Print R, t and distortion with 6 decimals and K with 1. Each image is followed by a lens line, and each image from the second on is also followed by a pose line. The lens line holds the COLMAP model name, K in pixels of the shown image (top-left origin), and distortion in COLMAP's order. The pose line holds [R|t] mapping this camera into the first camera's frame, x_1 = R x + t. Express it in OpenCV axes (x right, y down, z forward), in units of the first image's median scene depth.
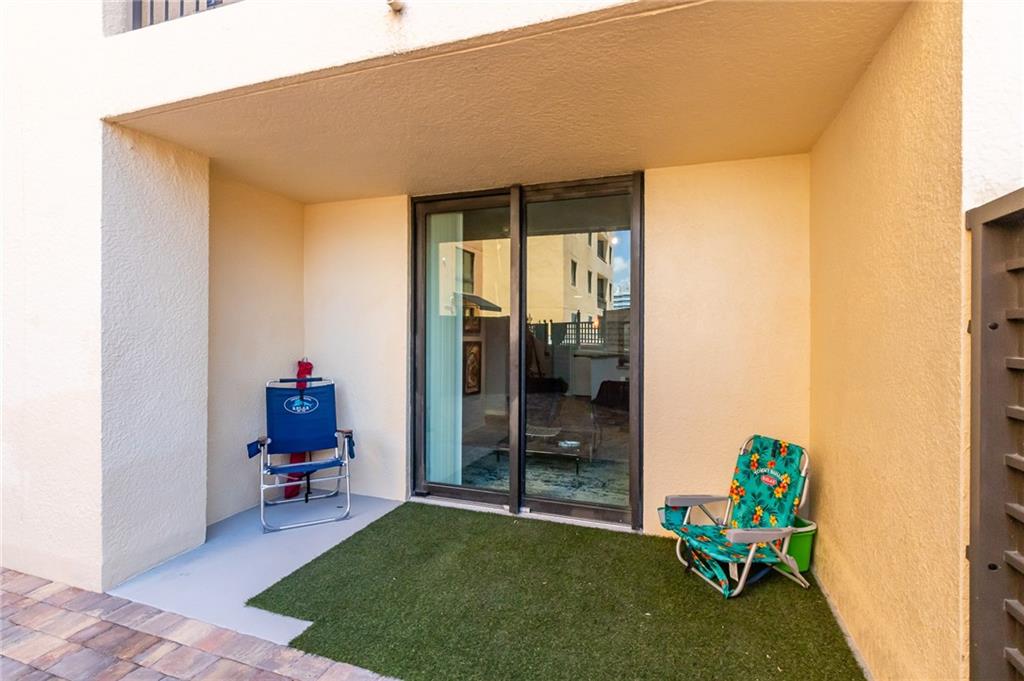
lens RADIAL K [[483.6, 0, 505.6], [0, 483.6, 327.9], [0, 0, 1]] dist [0.000405, 0.000036]
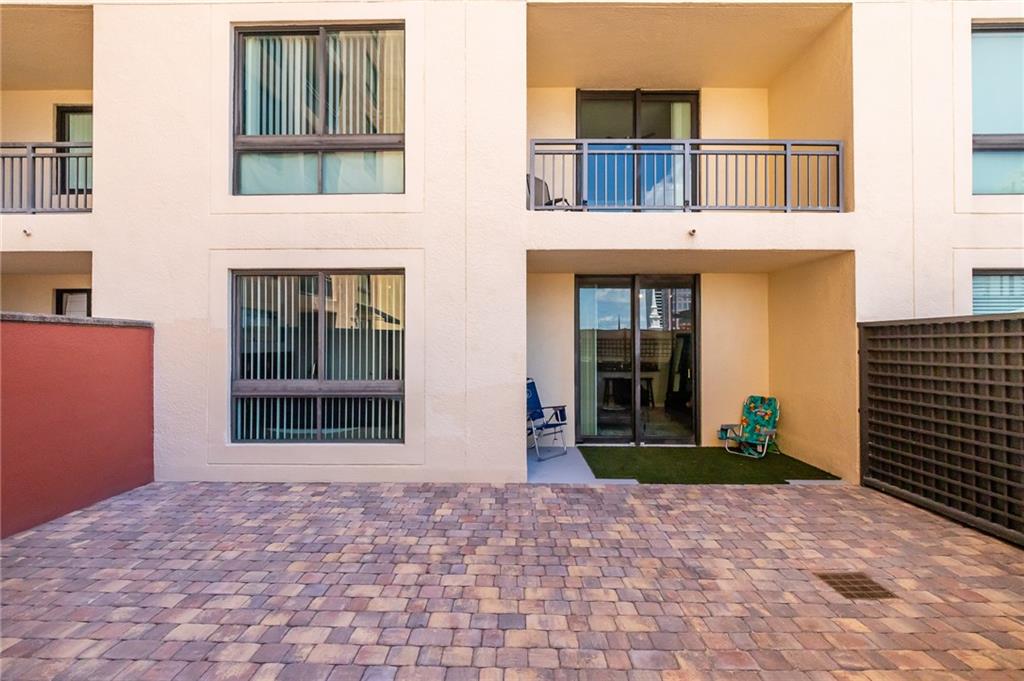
lens RADIAL K [[483.6, 0, 505.6], [0, 483.6, 327.9], [0, 0, 1]] dist [0.000405, 0.000036]
pose [[0.939661, 0.005732, 0.342060, -1.367394], [-0.000256, 0.999871, -0.016053, -0.061422], [-0.342108, 0.014997, 0.939541, -0.758229]]
